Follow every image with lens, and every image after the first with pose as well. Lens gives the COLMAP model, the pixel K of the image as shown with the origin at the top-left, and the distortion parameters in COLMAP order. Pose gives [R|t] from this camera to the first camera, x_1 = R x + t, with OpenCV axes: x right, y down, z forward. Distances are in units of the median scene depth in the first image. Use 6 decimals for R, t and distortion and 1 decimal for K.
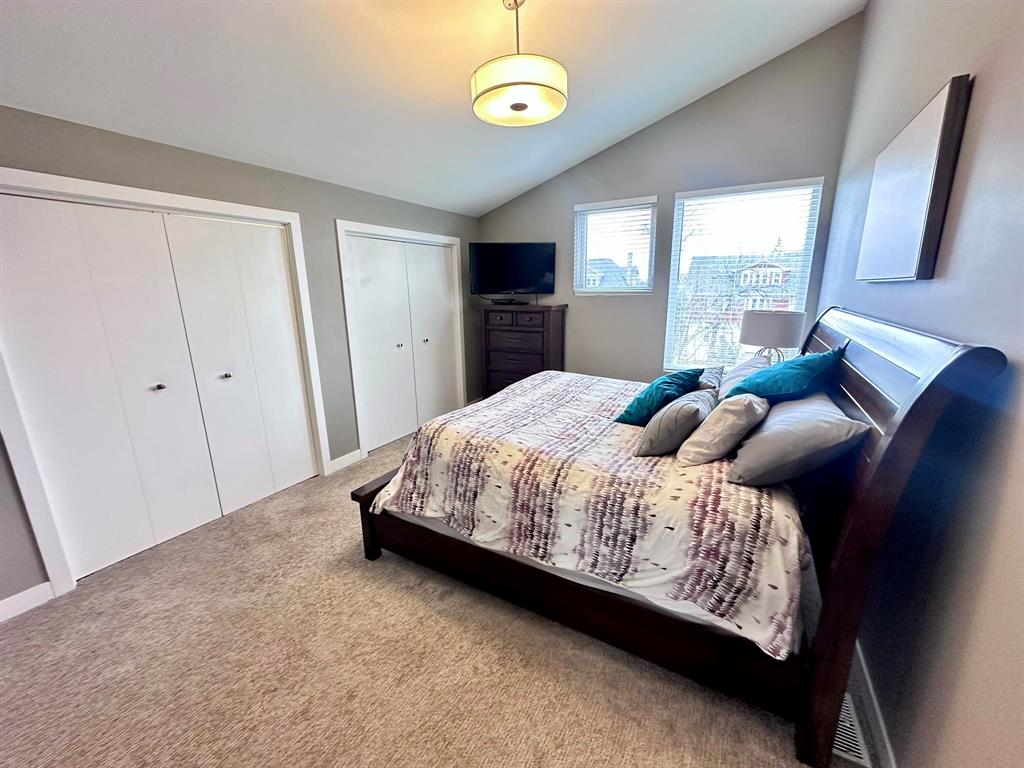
lens RADIAL K [[406.5, 0, 515.4], [0, 406.5, 382.6], [0, 0, 1]] dist [-0.001181, 0.000096]
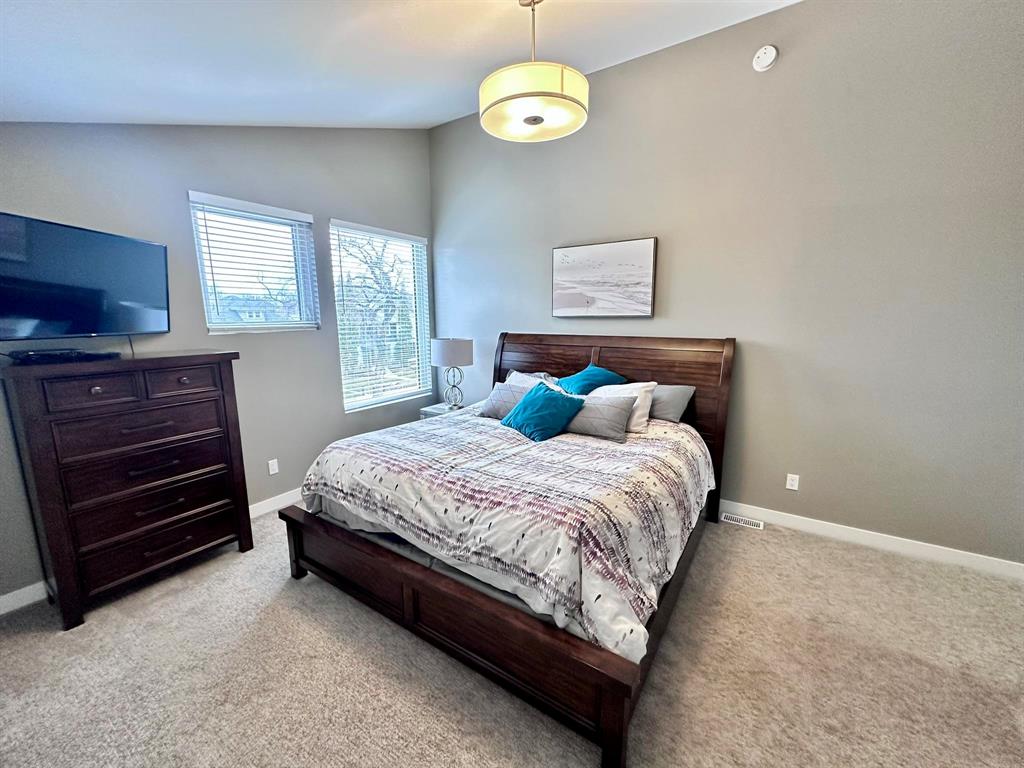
lens RADIAL K [[406.5, 0, 513.1], [0, 406.5, 385.2], [0, 0, 1]] dist [-0.001181, 0.000096]
pose [[0.072609, -0.160382, 0.984381, -0.878688], [0.231972, 0.962634, 0.139729, -0.236996], [-0.970009, 0.218203, 0.107100, 0.988999]]
